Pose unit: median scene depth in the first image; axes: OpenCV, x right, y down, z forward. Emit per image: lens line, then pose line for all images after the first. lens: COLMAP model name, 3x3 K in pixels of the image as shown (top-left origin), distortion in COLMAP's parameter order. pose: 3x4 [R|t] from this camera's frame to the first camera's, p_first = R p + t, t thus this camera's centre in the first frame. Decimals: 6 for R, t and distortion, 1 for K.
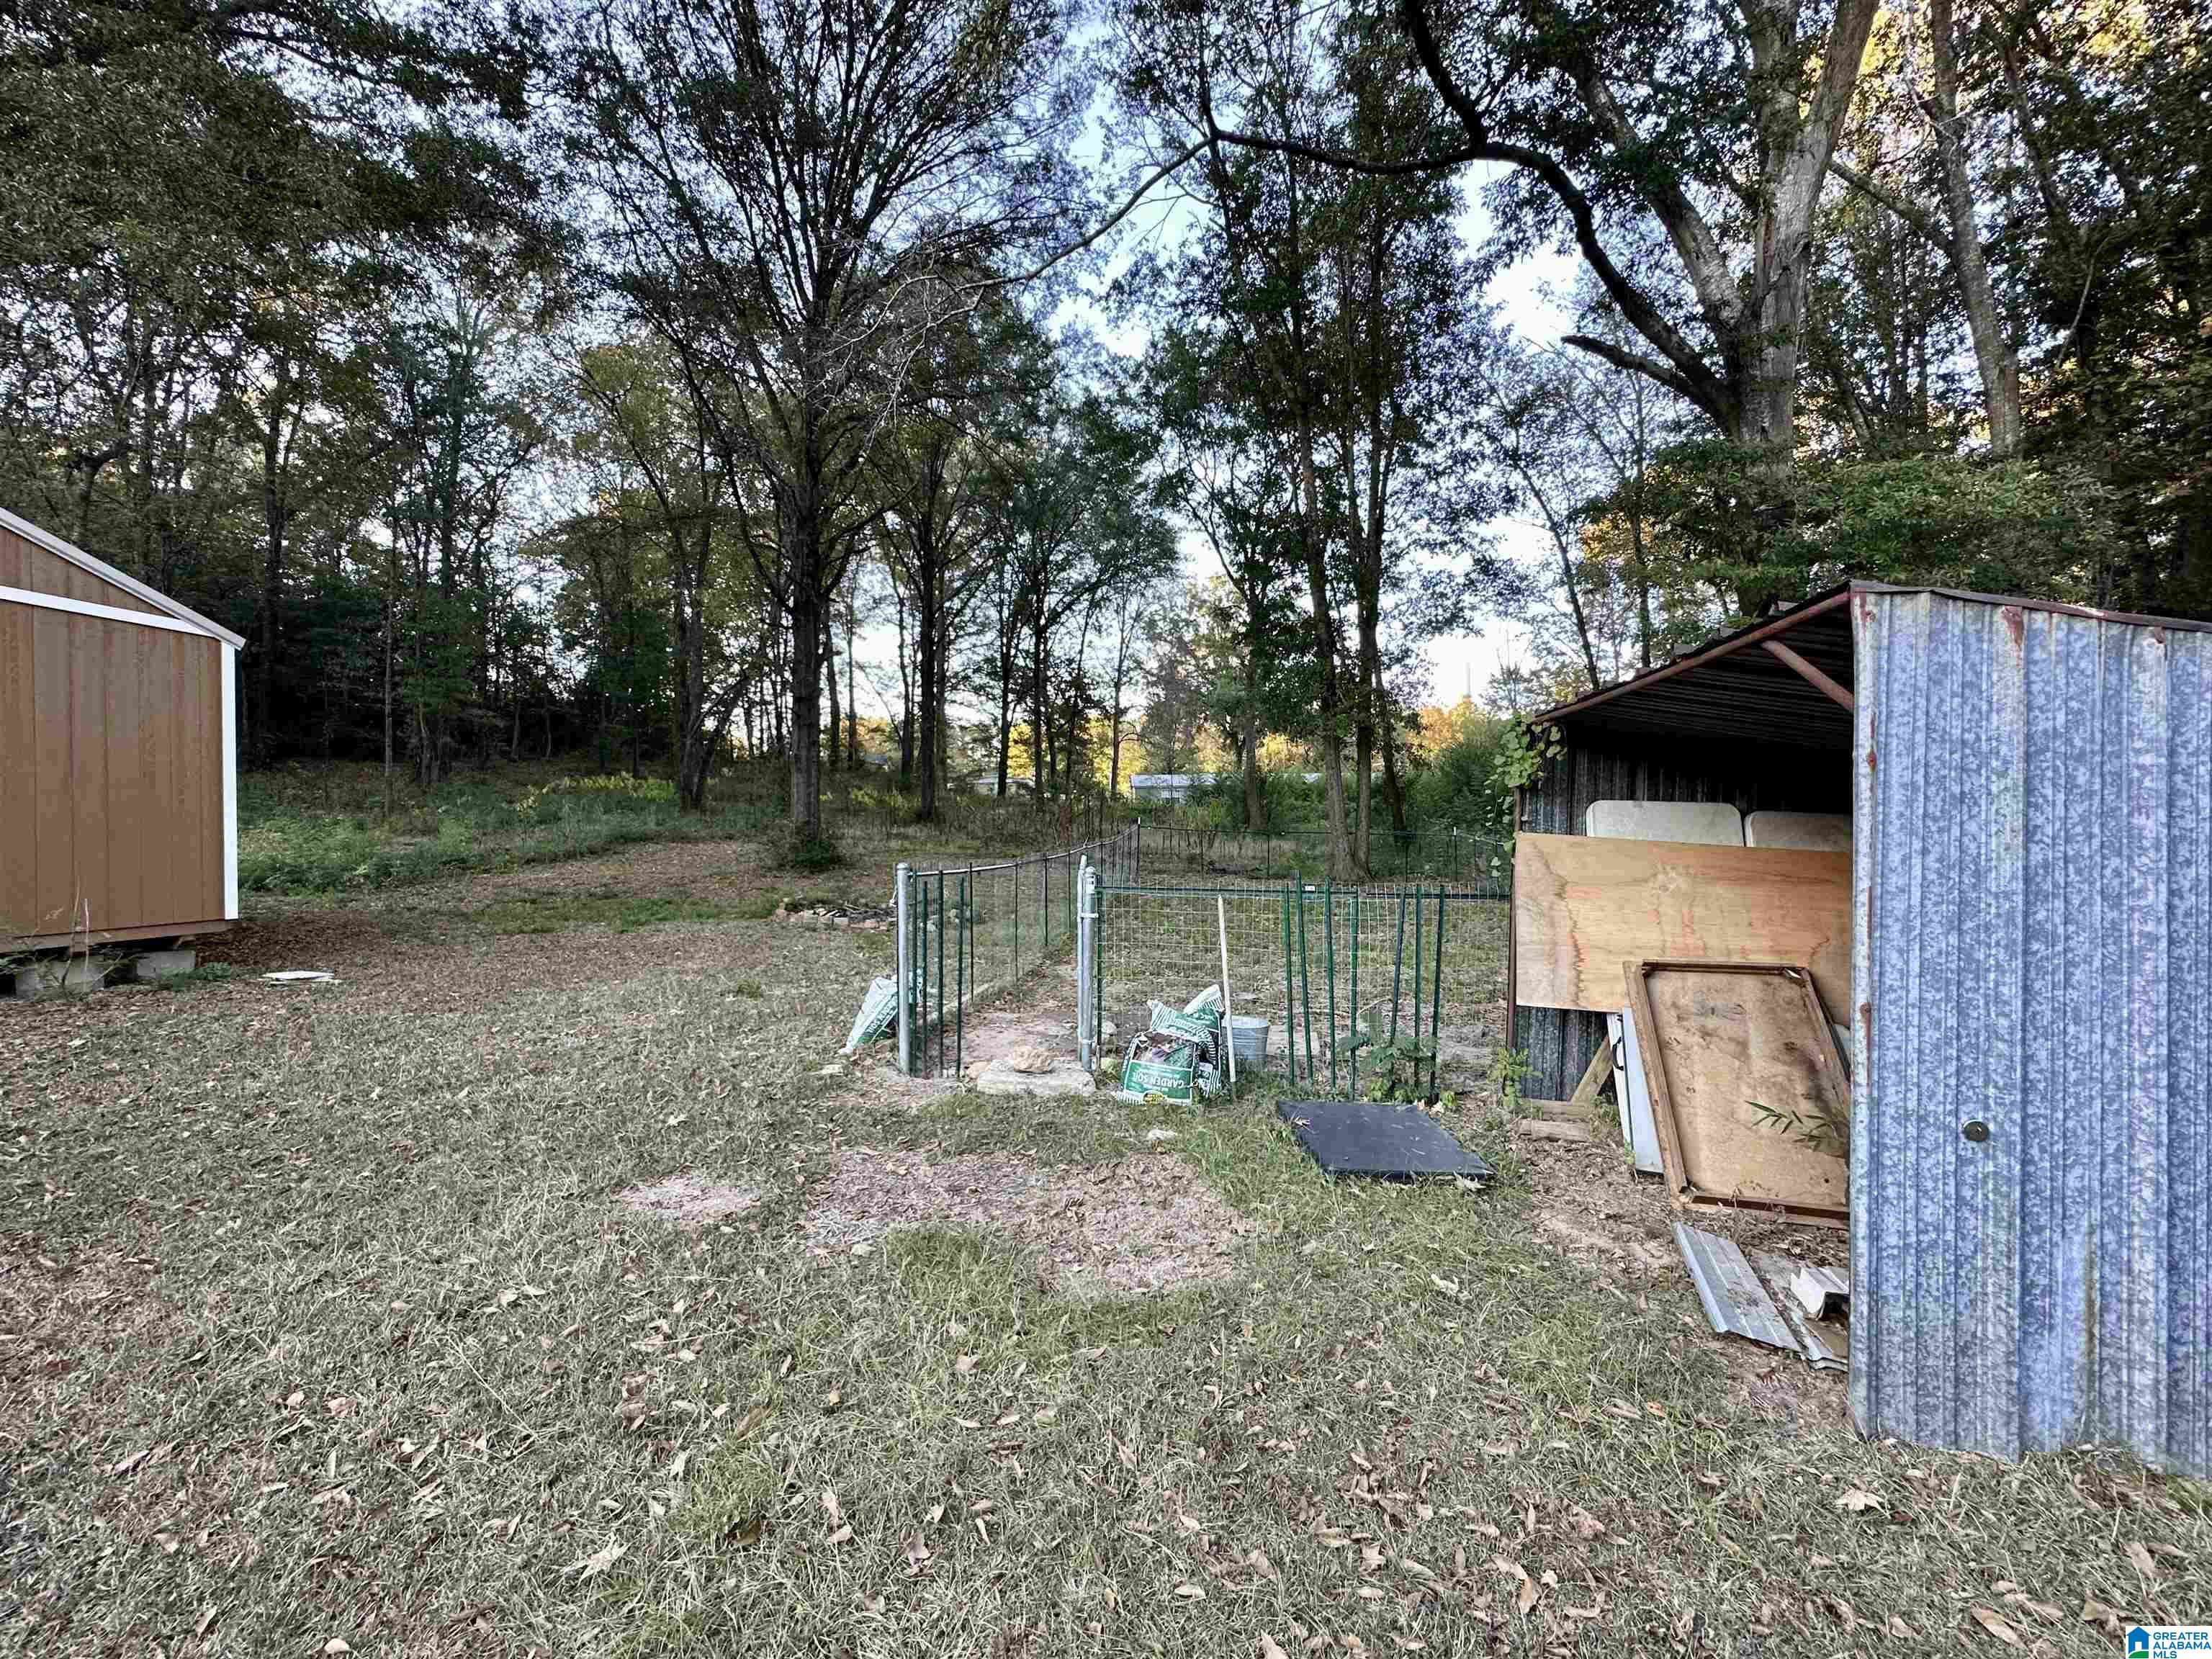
lens RADIAL K [[886.8, 0, 1100.5], [0, 886.8, 827.9], [0, 0, 1]] dist [-0.005499, 0.000174]
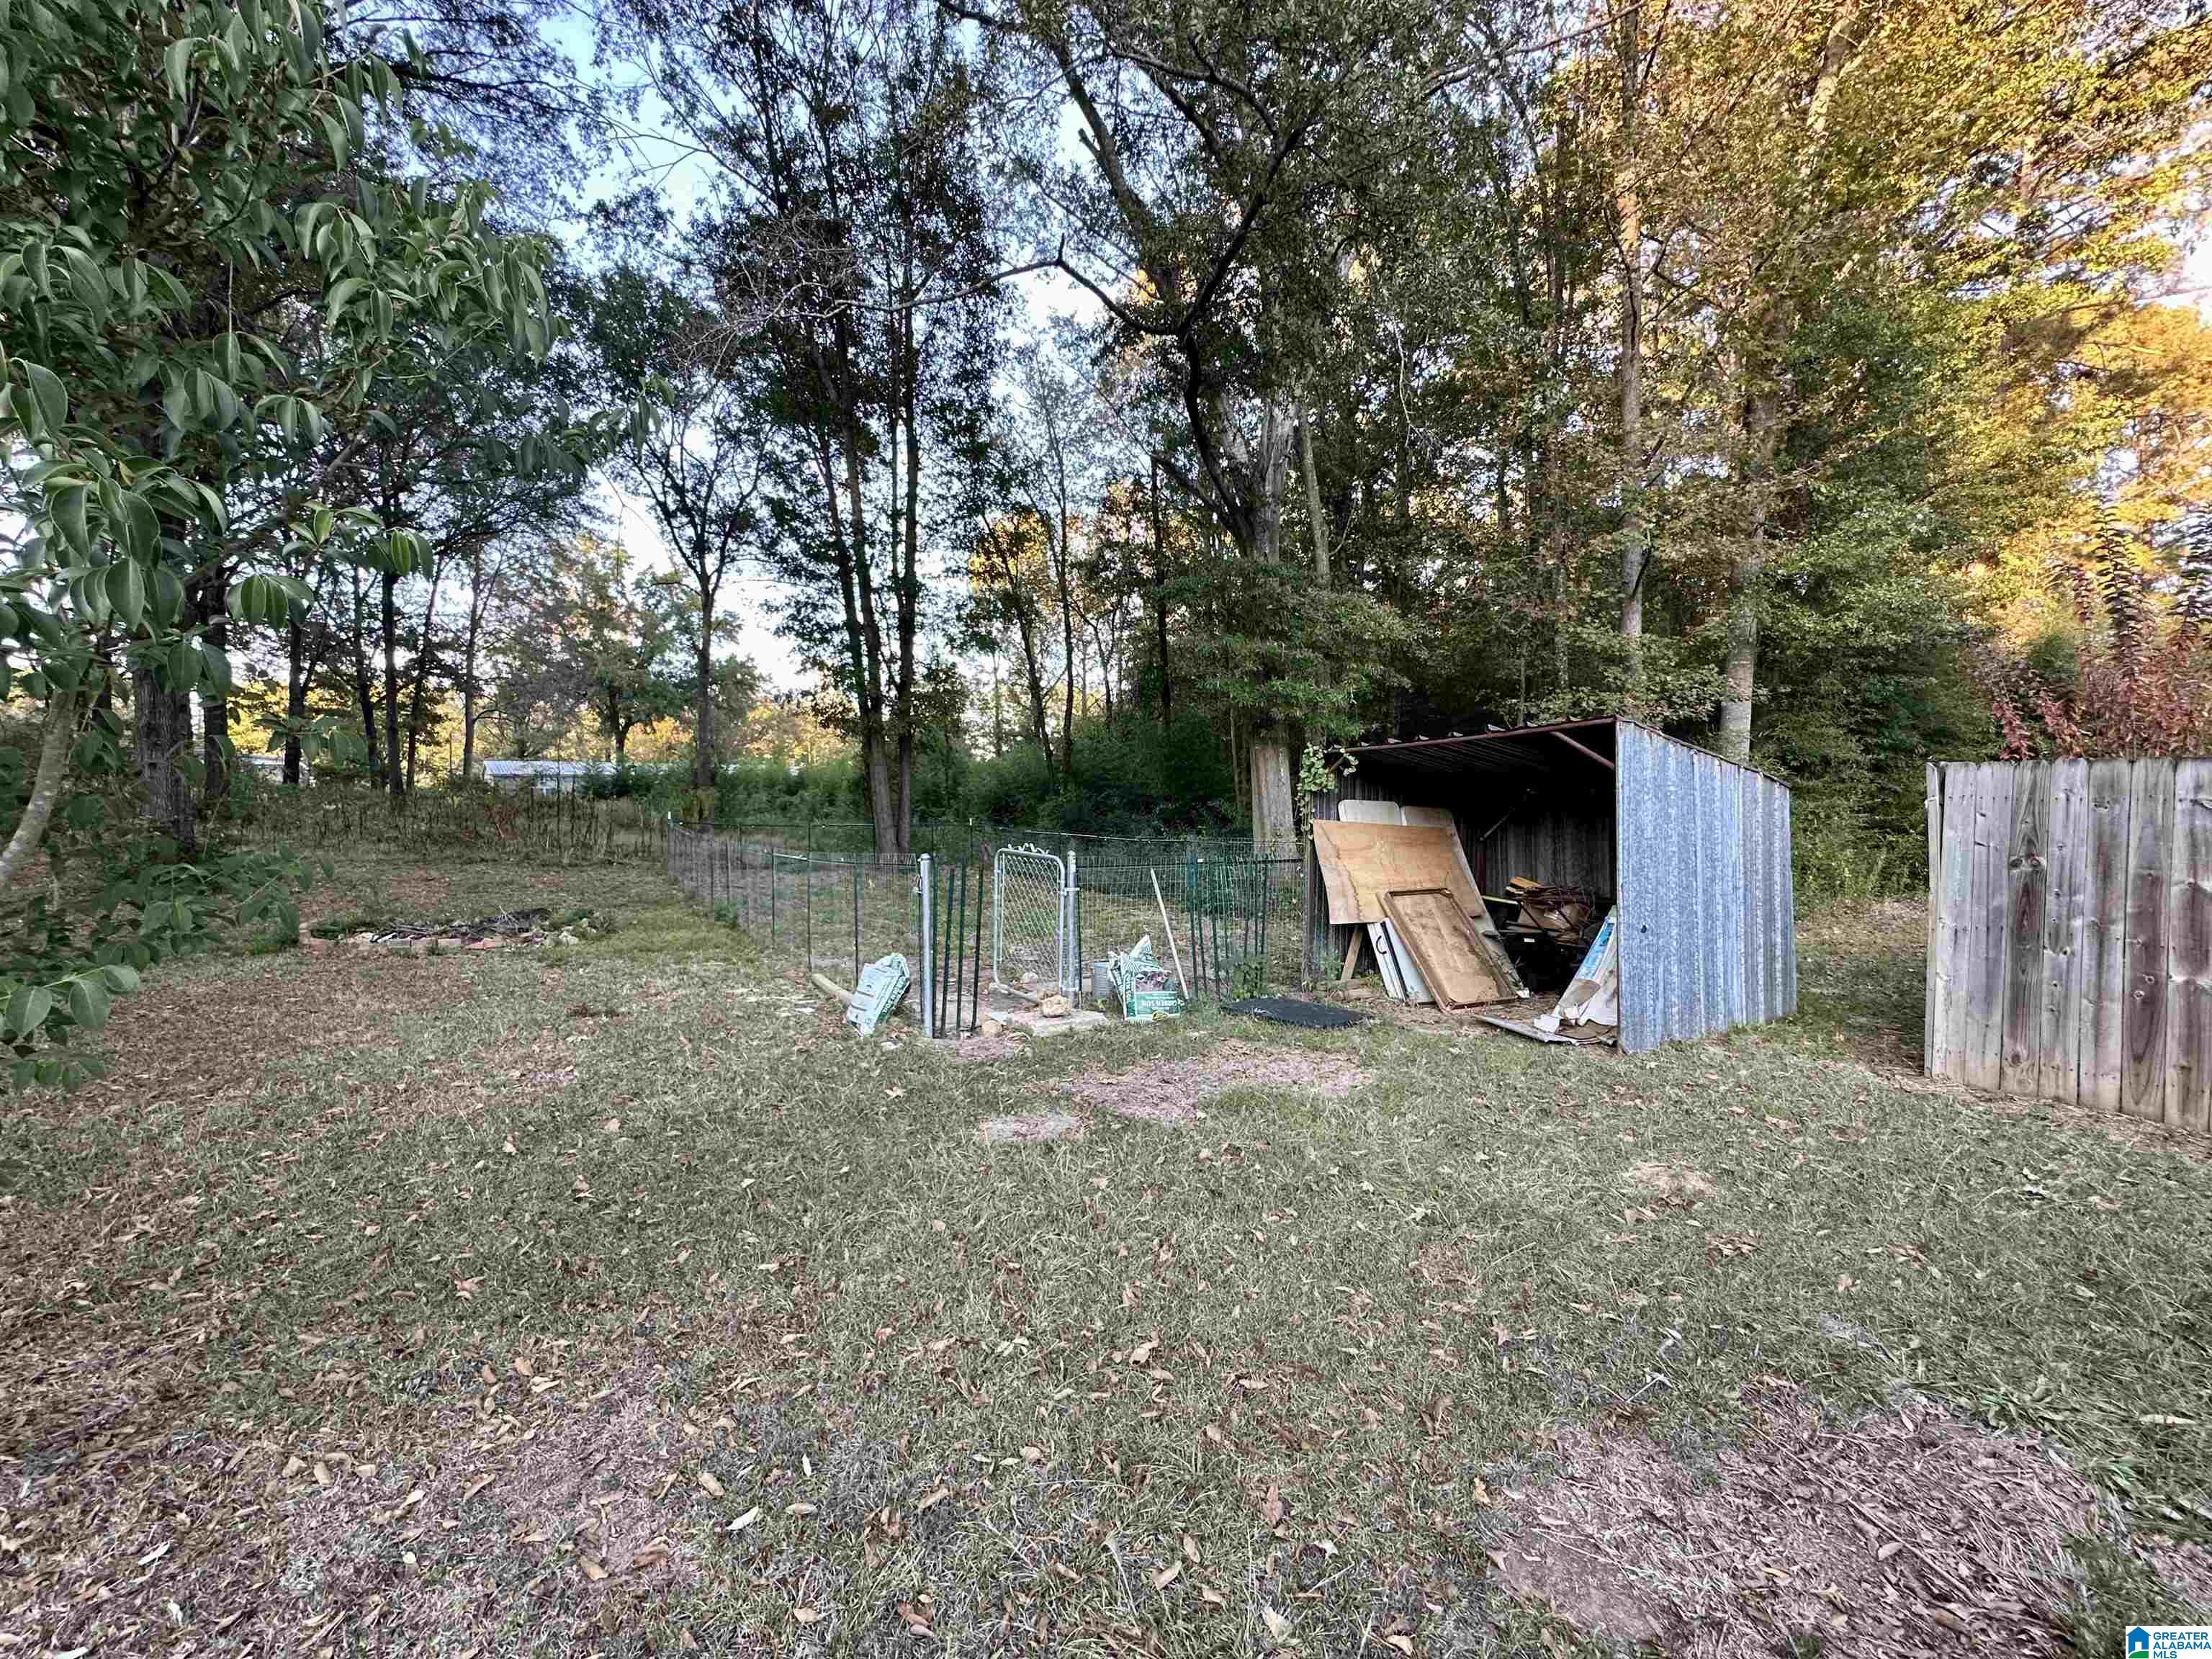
lens RADIAL K [[887.8, 0, 1108.0], [0, 887.8, 827.3], [0, 0, 1]] dist [-0.003492, 0.000951]
pose [[0.767879, -0.017148, 0.640365, -0.166654], [0.012505, 0.999852, 0.011780, -0.000846], [-0.640472, -0.001038, 0.767981, -0.000665]]
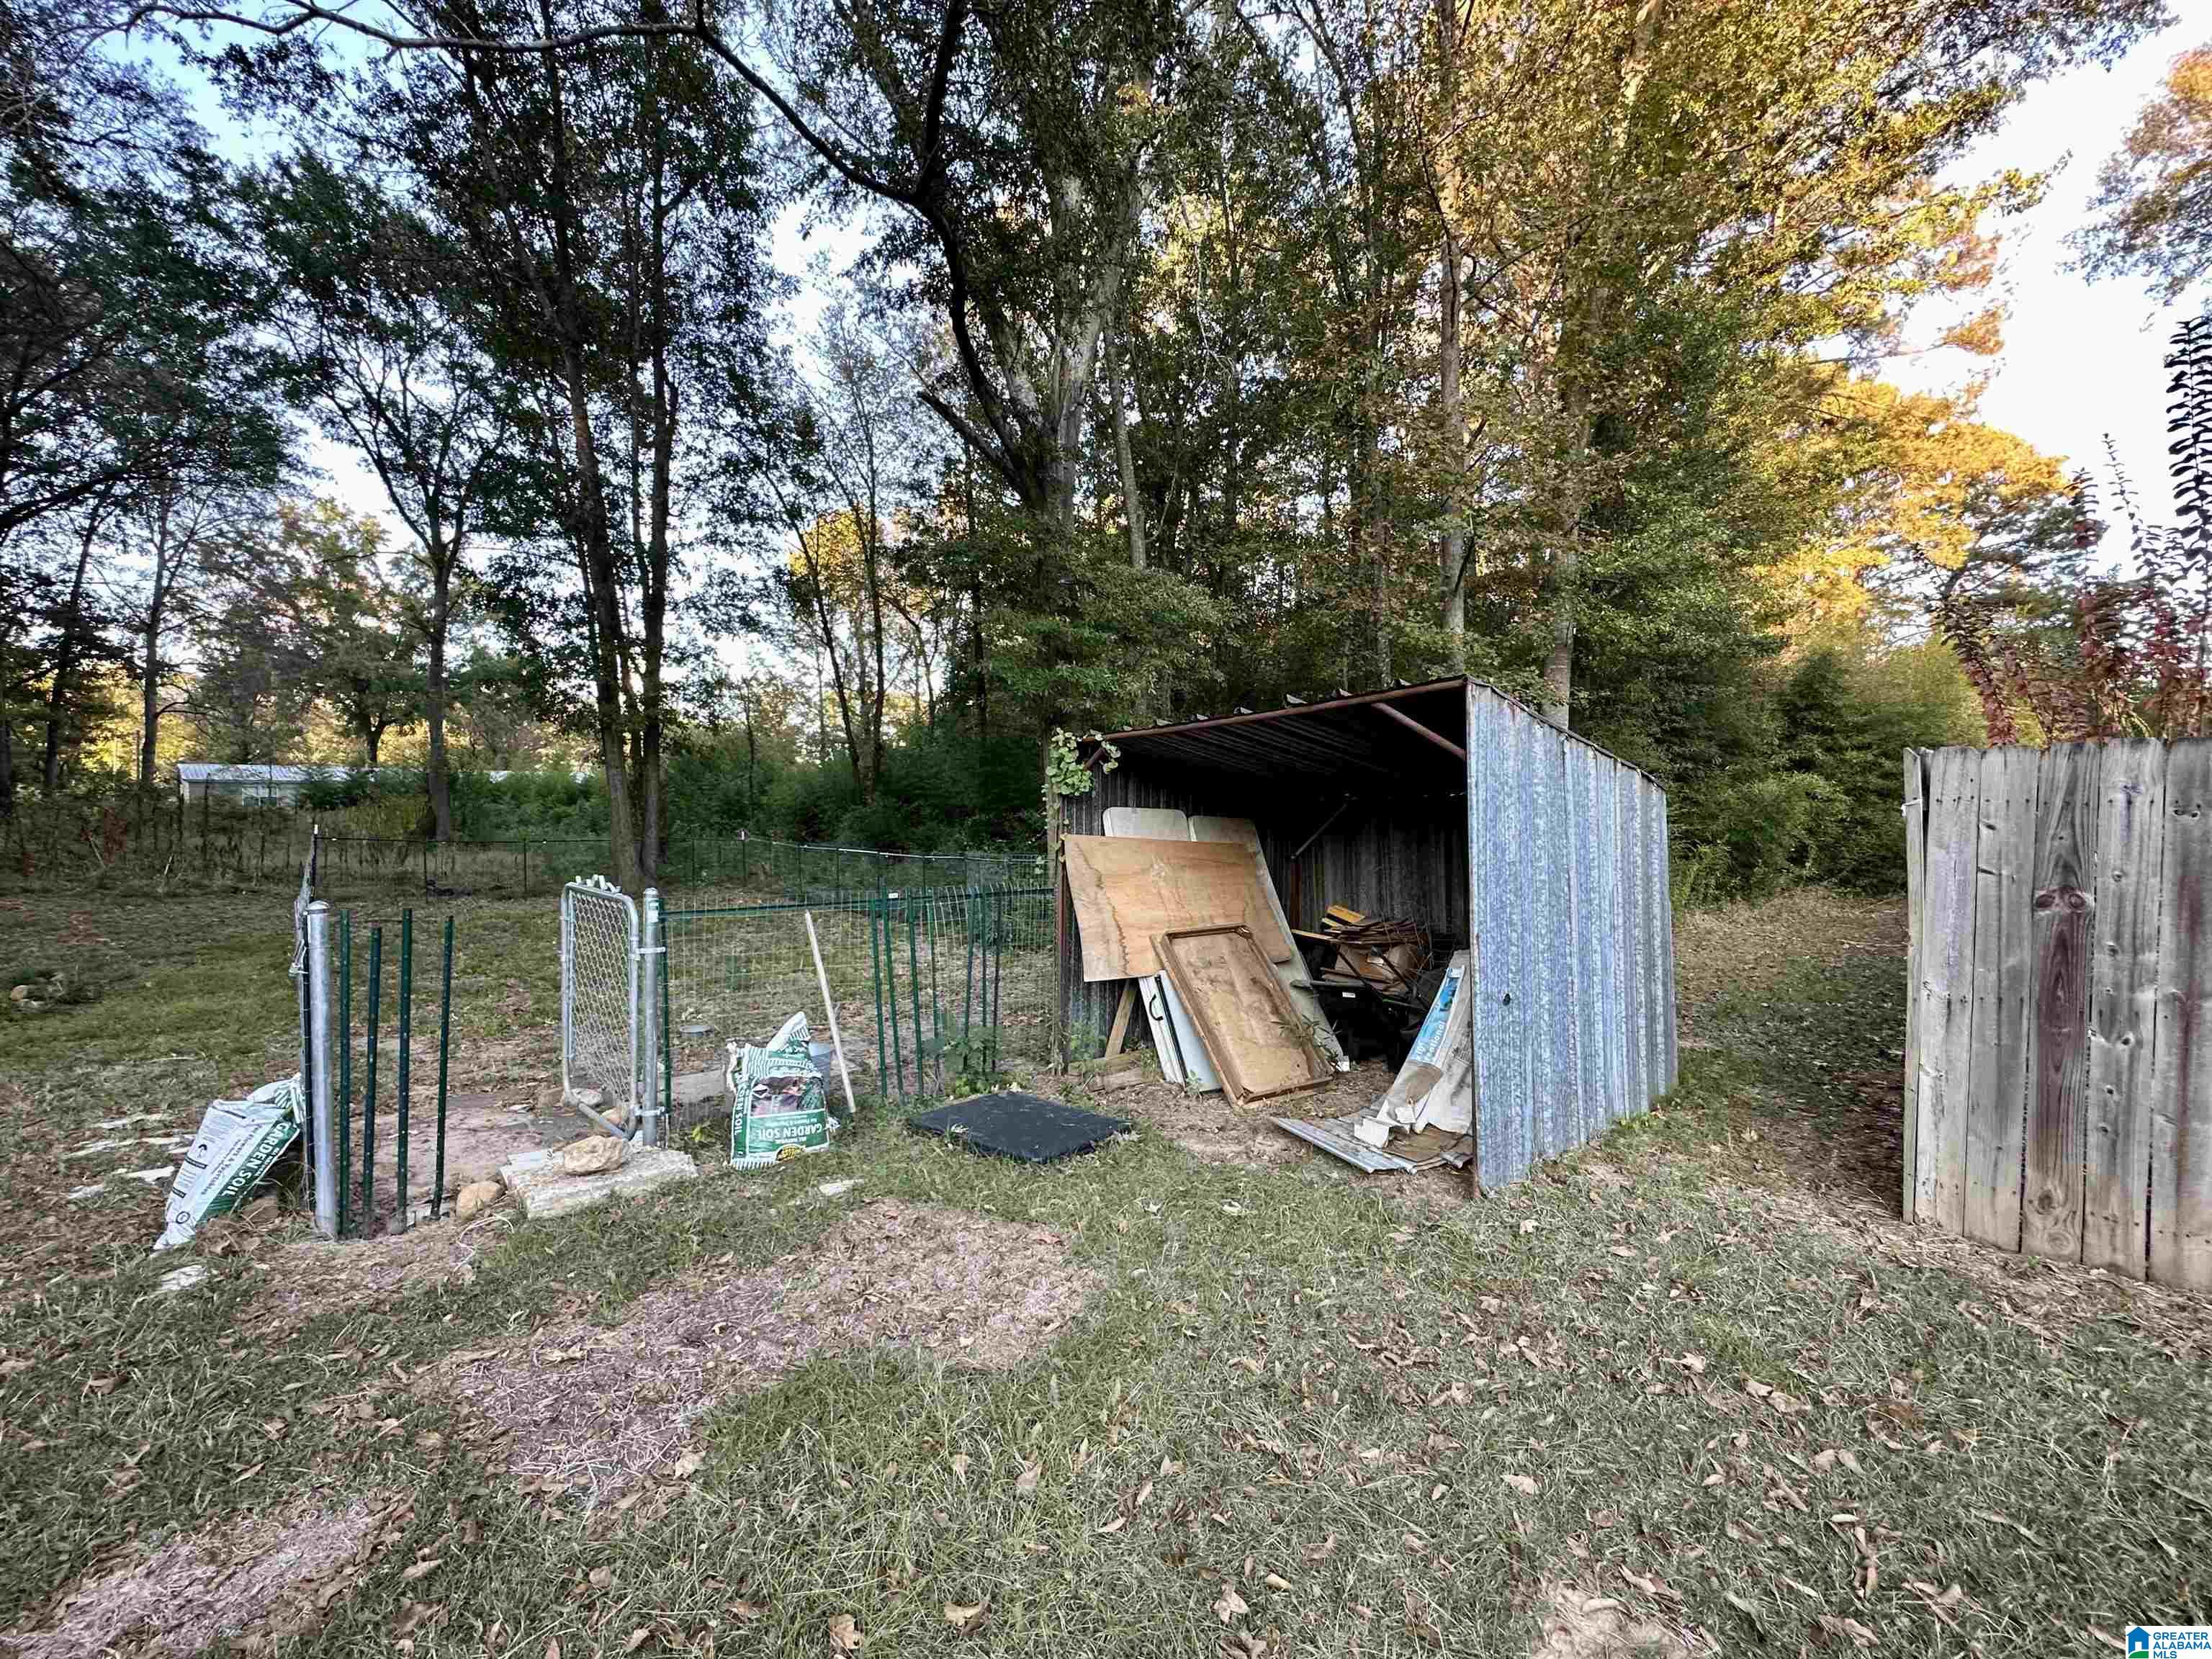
lens RADIAL K [[887.8, 0, 1108.0], [0, 887.8, 827.3], [0, 0, 1]] dist [-0.003492, 0.000951]
pose [[0.647767, -0.011168, 0.761757, -0.073696], [0.015388, 0.999880, 0.001574, -0.000962], [-0.761683, 0.010702, 0.647861, 0.039863]]
